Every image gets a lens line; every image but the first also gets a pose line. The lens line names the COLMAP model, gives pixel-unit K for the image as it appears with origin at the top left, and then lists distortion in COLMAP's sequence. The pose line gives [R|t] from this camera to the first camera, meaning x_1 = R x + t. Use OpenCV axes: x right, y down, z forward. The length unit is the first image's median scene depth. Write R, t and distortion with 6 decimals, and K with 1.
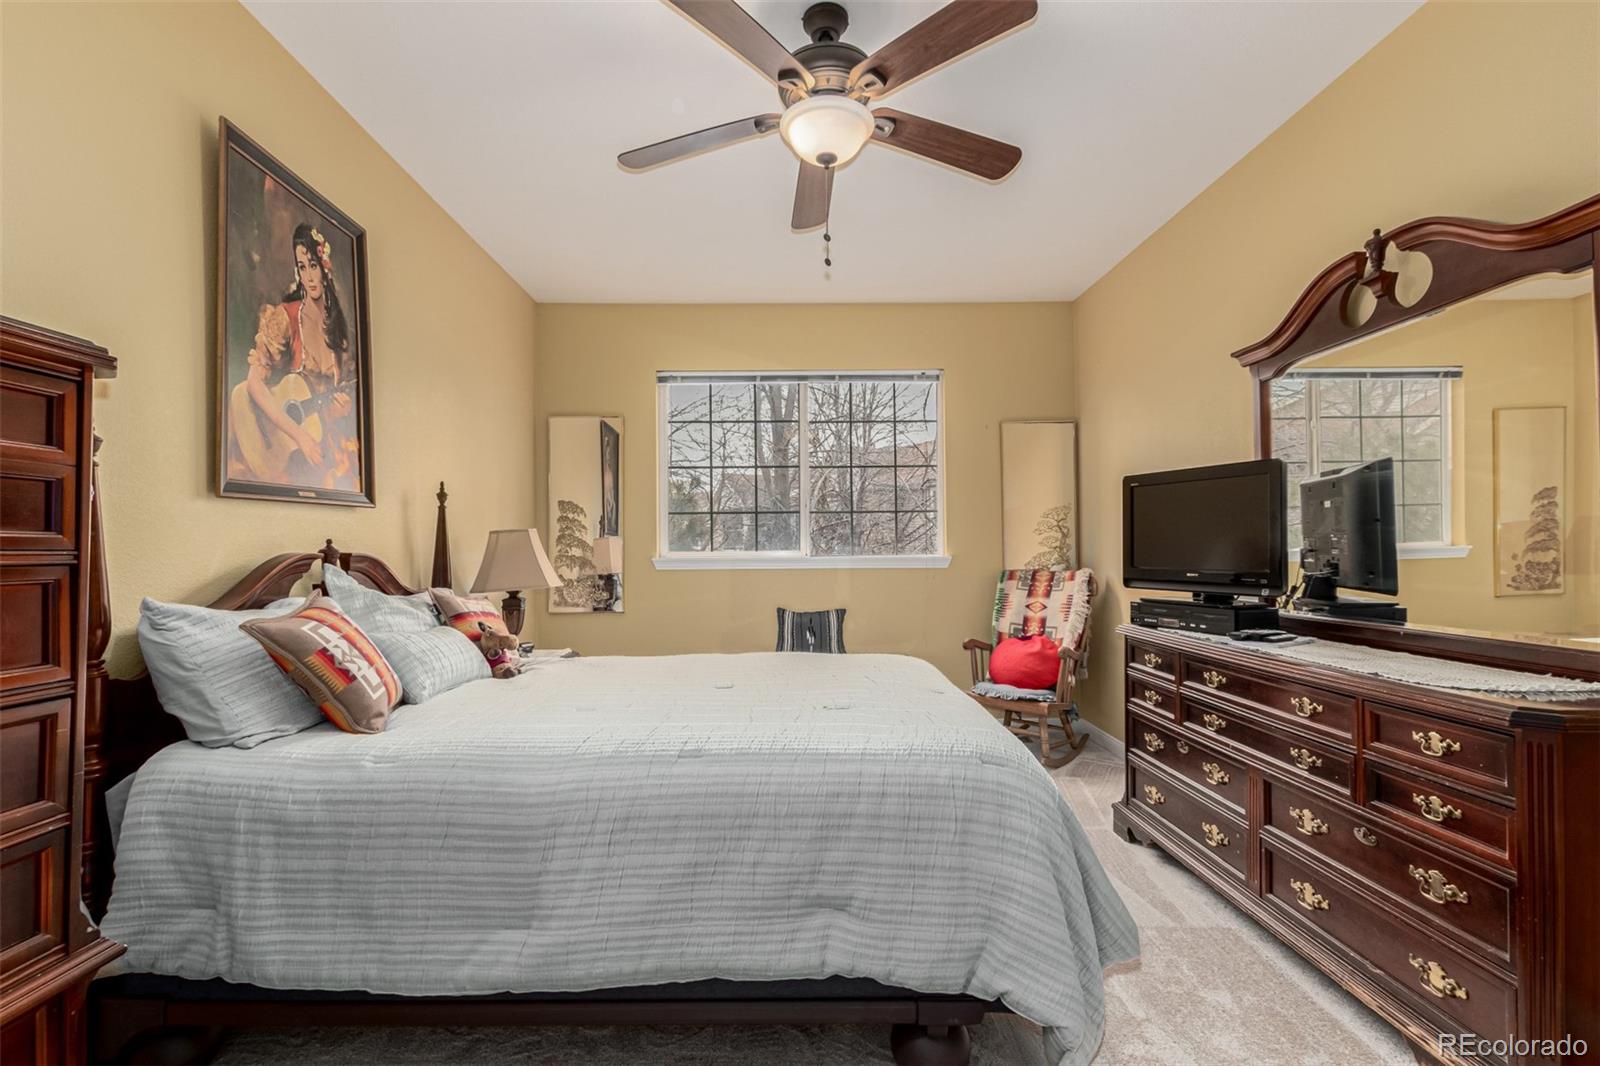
lens RADIAL K [[728.1, 0, 789.3], [0, 728.1, 537.2], [0, 0, 1]] dist [0.000594, -0.000793]
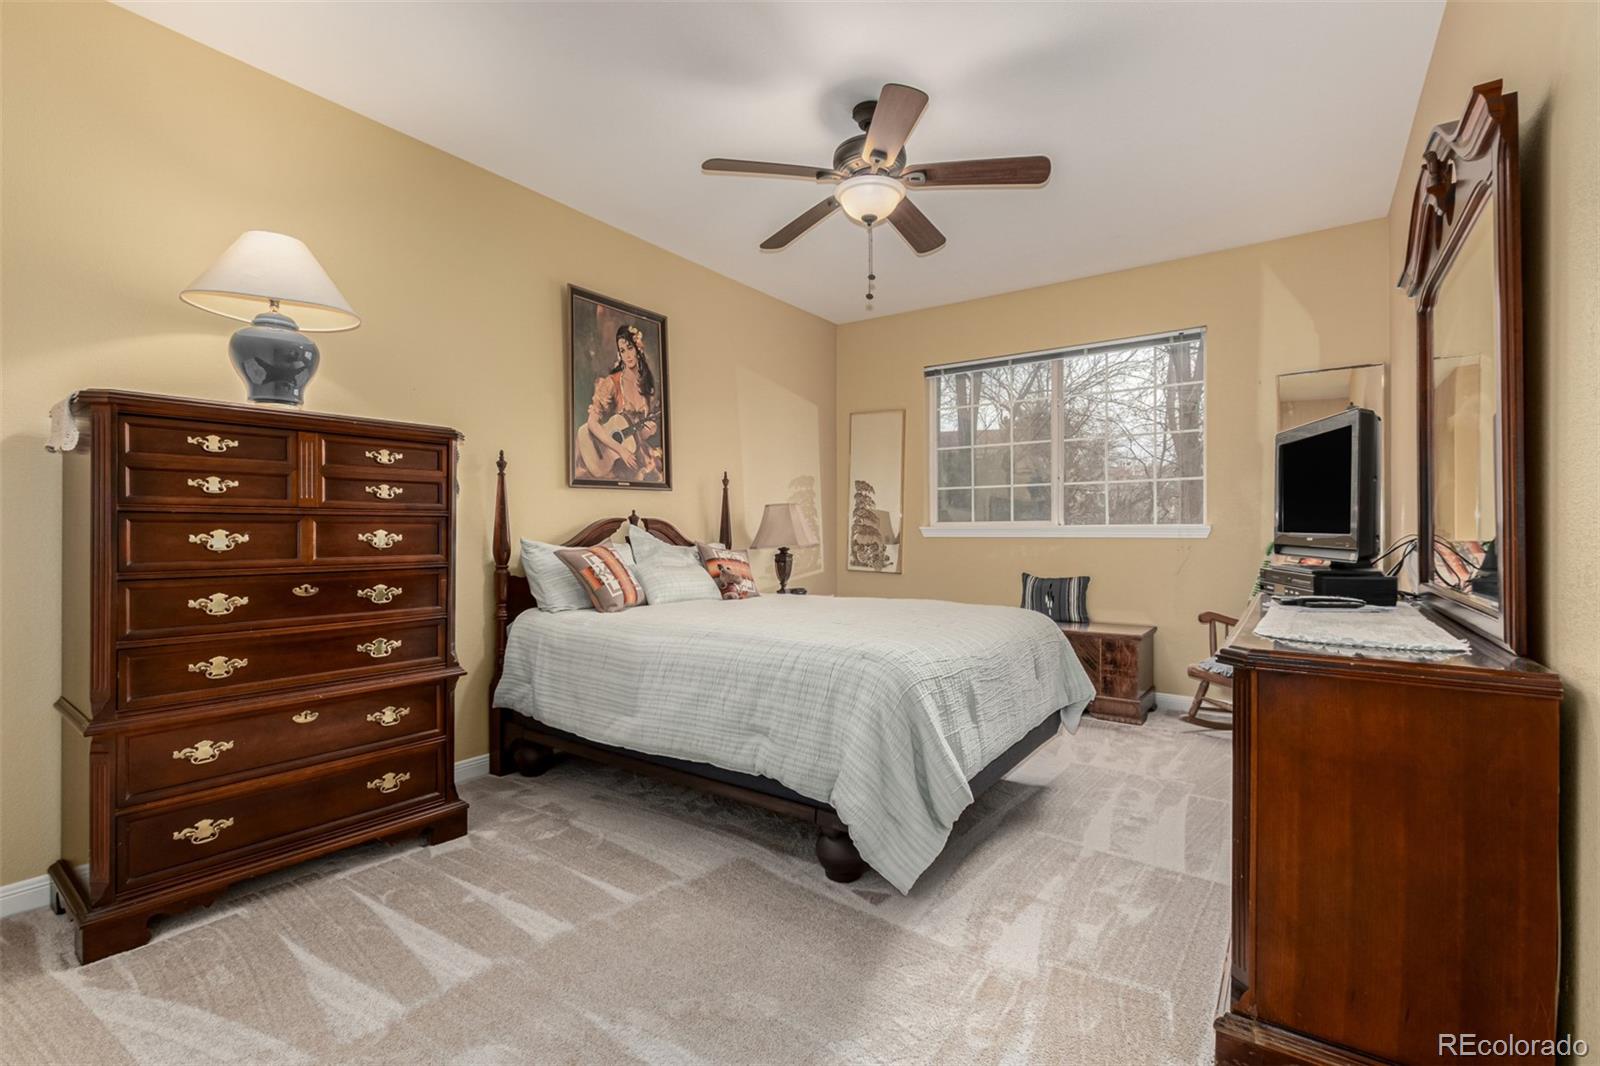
lens RADIAL K [[741.6, 0, 800.0], [0, 741.6, 533.0], [0, 0, 1]] dist [-0.001079, -0.000145]
pose [[0.804446, 0.005687, -0.593998, 0.757582], [0.007807, 0.999767, 0.020145, 0.025870], [0.593974, -0.020844, 0.804214, -0.172744]]
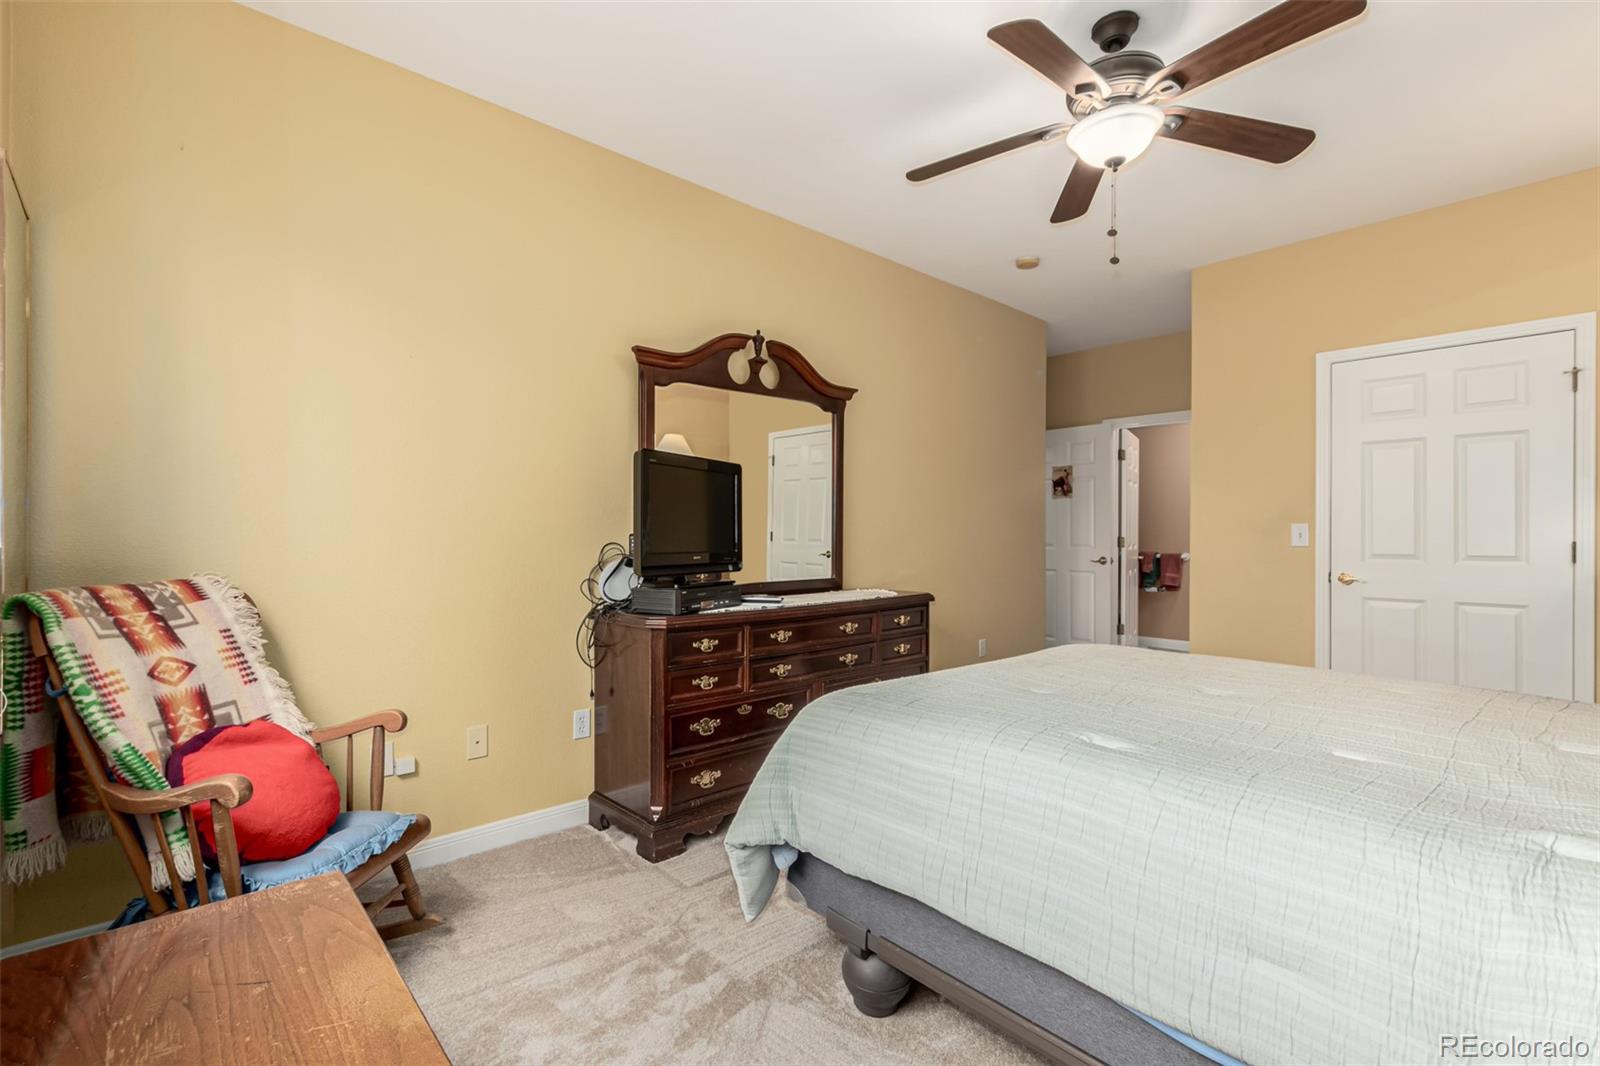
lens RADIAL K [[741.6, 0, 800.0], [0, 741.6, 533.0], [0, 0, 1]] dist [-0.001079, -0.000145]
pose [[-0.669298, 0.005684, 0.742972, -0.430383], [-0.010628, 0.999795, -0.017223, 0.039418], [-0.742918, -0.019424, -0.669101, 2.015875]]
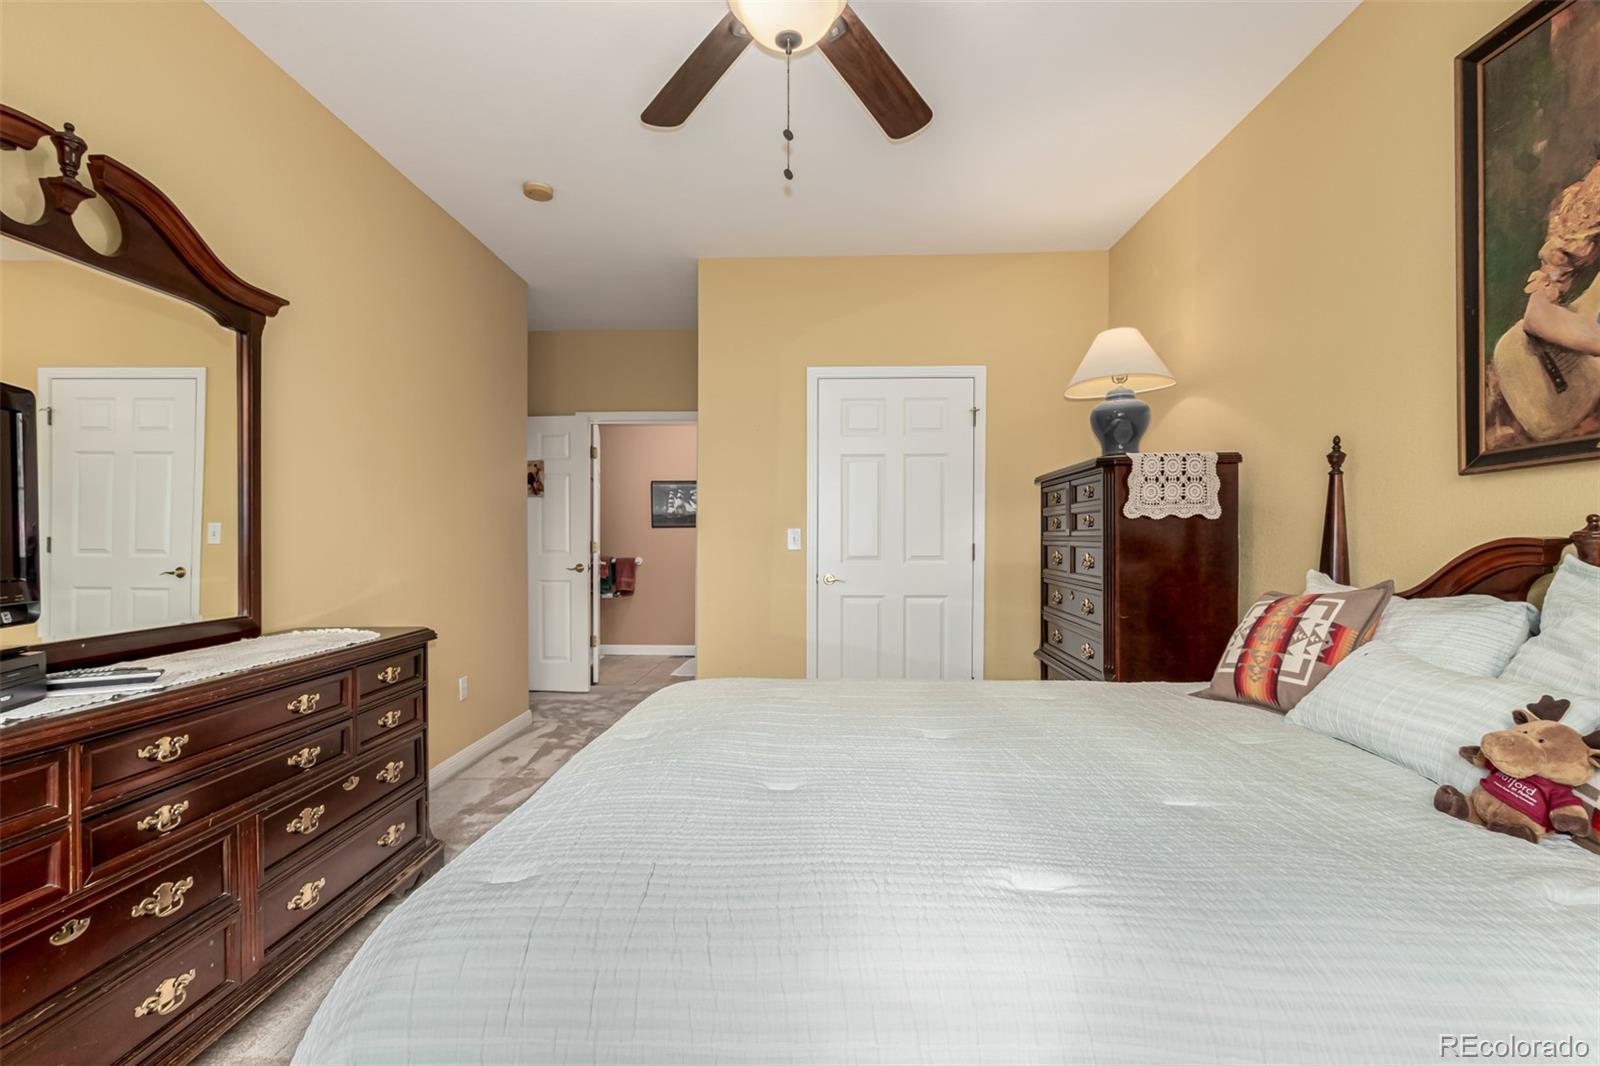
lens RADIAL K [[727.1, 0, 796.2], [0, 727.1, 548.0], [0, 0, 1]] dist [-0.001911, -0.000721]
pose [[-0.999255, 0.007640, 0.037823, 0.015648], [0.007506, 0.999965, -0.003691, 0.030195], [-0.037850, -0.003404, -0.999278, 1.757467]]
